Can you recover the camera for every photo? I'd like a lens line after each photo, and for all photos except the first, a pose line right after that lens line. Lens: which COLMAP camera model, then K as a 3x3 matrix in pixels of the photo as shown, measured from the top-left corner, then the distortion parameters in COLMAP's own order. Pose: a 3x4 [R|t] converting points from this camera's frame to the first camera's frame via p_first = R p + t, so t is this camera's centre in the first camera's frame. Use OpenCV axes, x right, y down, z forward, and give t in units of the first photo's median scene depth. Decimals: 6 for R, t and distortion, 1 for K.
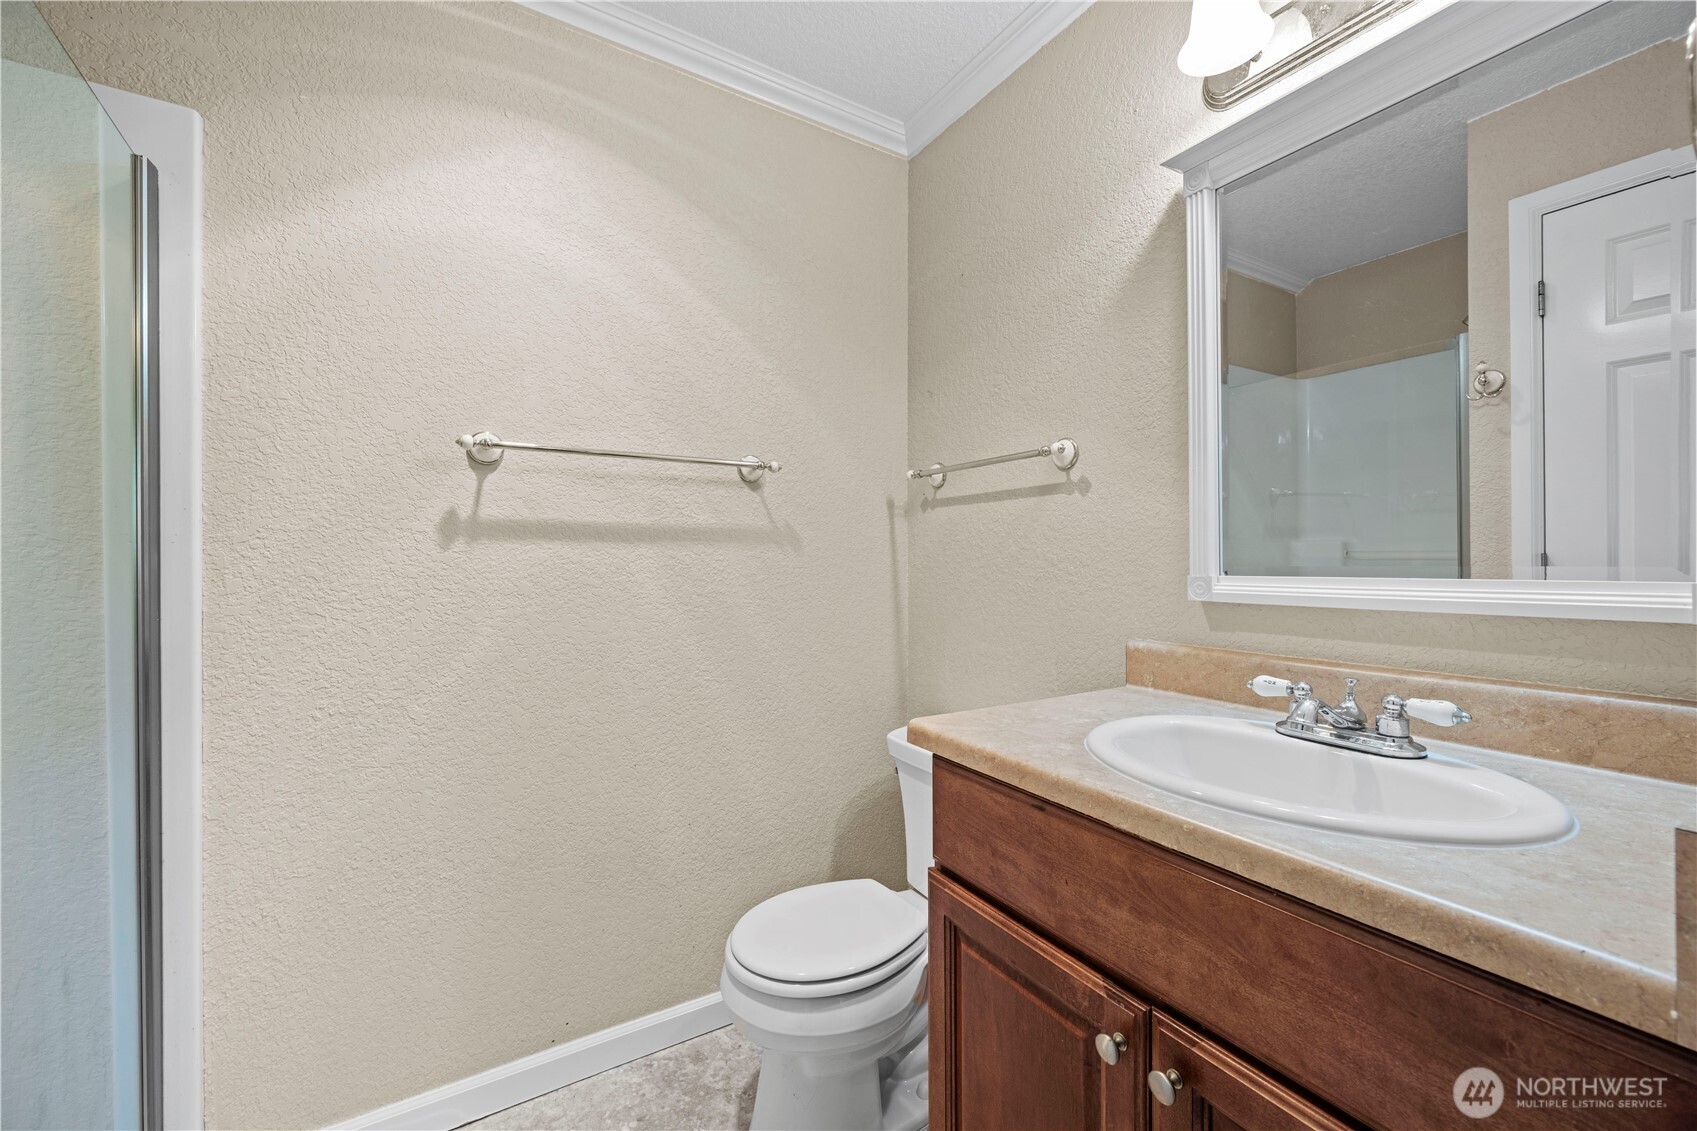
lens RADIAL K [[665.1, 0, 846.1], [0, 665.1, 563.6], [0, 0, 1]] dist [-0.000751, 0.000260]
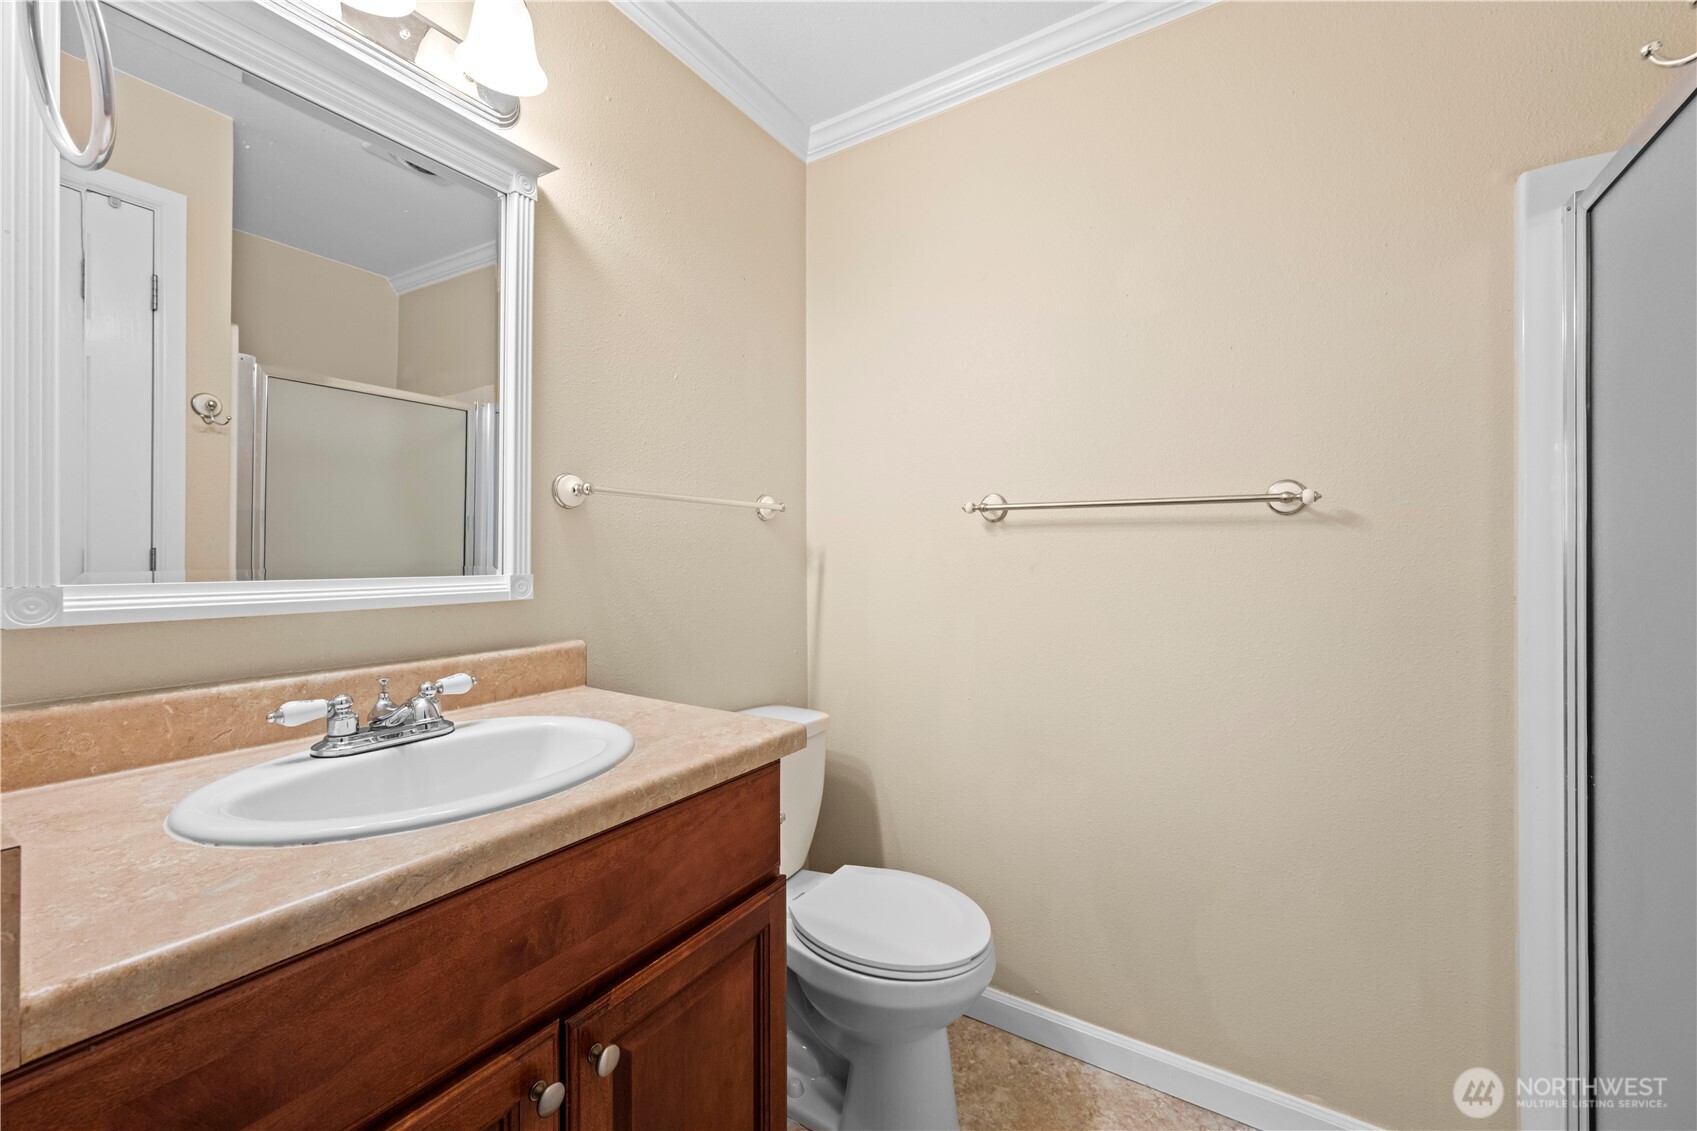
lens RADIAL K [[665.1, 0, 846.1], [0, 665.1, 563.6], [0, 0, 1]] dist [-0.000751, 0.000260]
pose [[-0.442211, -0.016903, 0.896752, -0.510858], [0.014719, 0.999551, 0.026099, -0.020208], [-0.896790, 0.024740, -0.441763, 0.878075]]
